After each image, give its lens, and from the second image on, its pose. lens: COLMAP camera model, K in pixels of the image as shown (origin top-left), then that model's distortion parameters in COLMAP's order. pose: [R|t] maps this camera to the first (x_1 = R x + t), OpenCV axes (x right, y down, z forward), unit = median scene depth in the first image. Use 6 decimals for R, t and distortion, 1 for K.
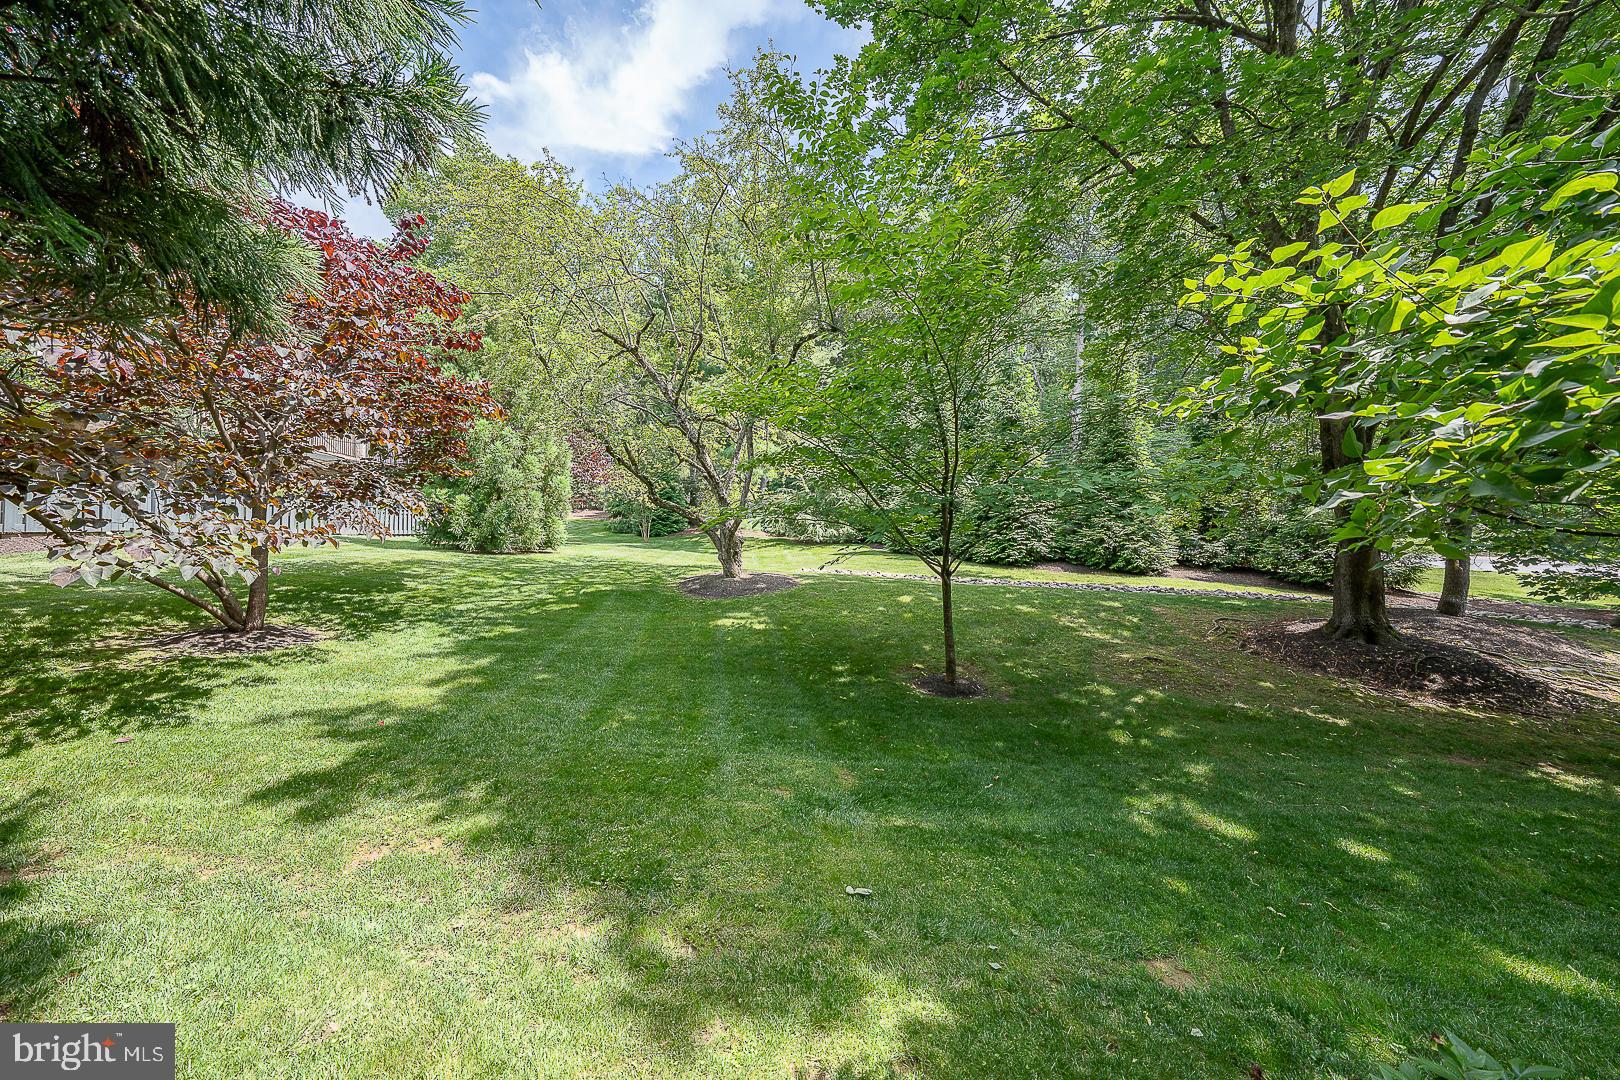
lens RADIAL K [[551.3, 0, 810.4], [0, 551.3, 539.1], [0, 0, 1]] dist [-0.012924, 0.000230]
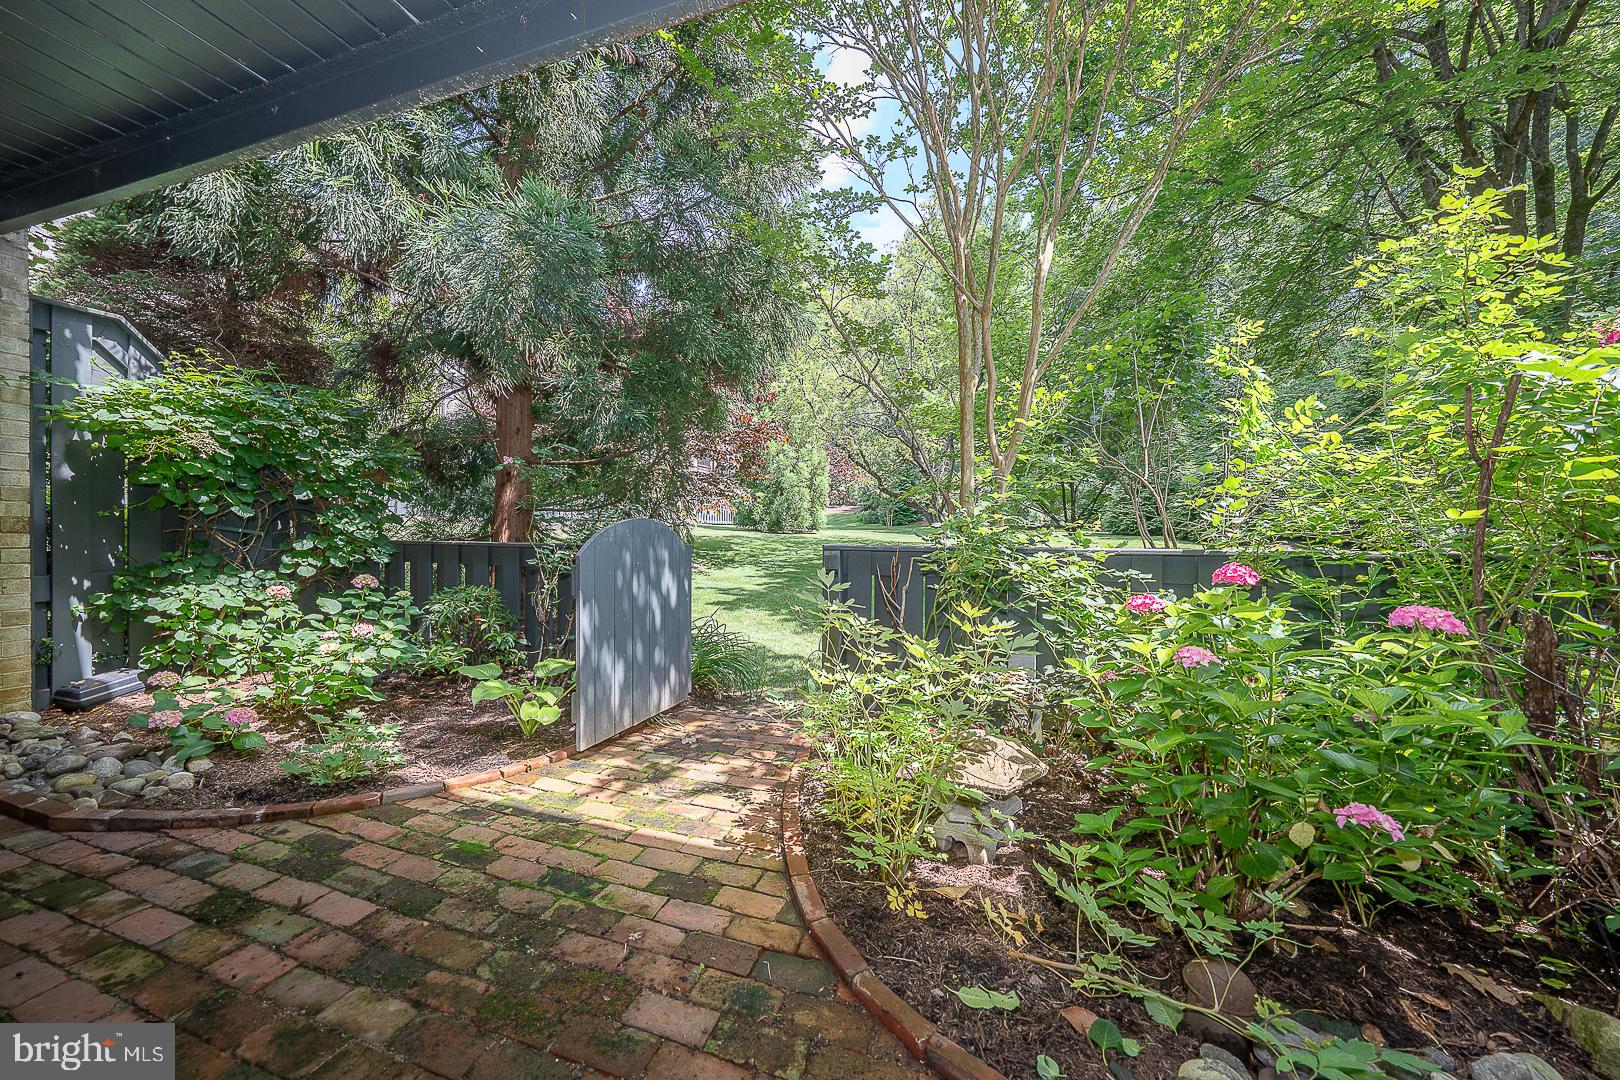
lens RADIAL K [[551.3, 0, 809.5], [0, 551.3, 537.8], [0, 0, 1]] dist [-0.012924, 0.000230]
pose [[0.898605, -0.002955, -0.438748, 0.125237], [0.004505, 0.999987, 0.002492, 0.035586], [0.438734, -0.004215, 0.898607, -0.256212]]
